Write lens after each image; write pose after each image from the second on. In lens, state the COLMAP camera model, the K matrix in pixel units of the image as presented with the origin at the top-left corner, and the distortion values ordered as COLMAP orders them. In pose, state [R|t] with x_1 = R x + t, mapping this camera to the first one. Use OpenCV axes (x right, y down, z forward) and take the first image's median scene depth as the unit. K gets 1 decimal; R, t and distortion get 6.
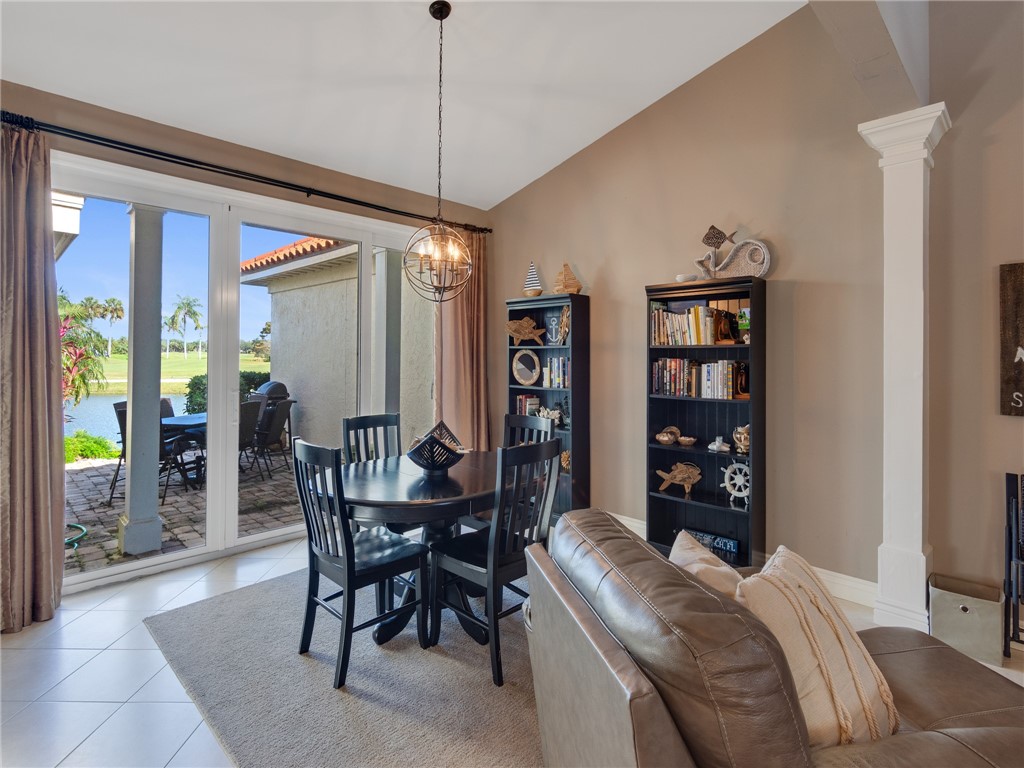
lens RADIAL K [[503.5, 0, 495.5], [0, 503.5, 347.6], [0, 0, 1]] dist [-0.005952, 0.006709]
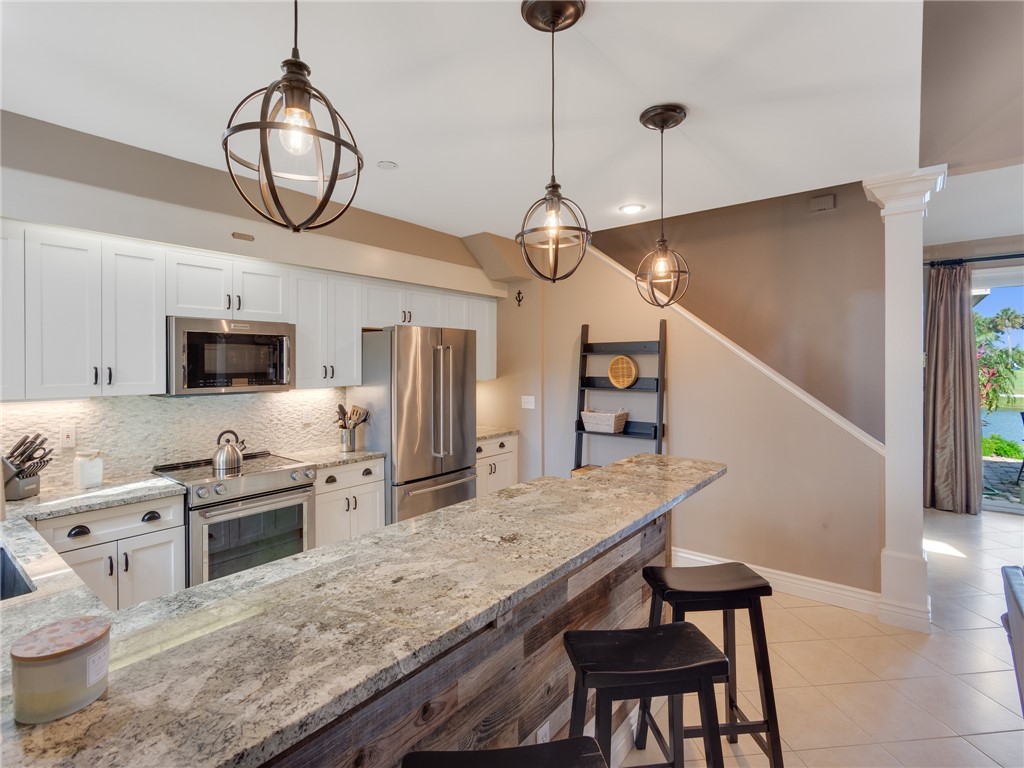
lens RADIAL K [[503.5, 0, 503.8], [0, 503.5, 374.2], [0, 0, 1]] dist [-0.005952, 0.006709]
pose [[0.105759, 0.004446, -0.994382, 0.371467], [0.022358, 0.999727, 0.006847, -0.025116], [0.994140, -0.022957, 0.105631, -0.436265]]
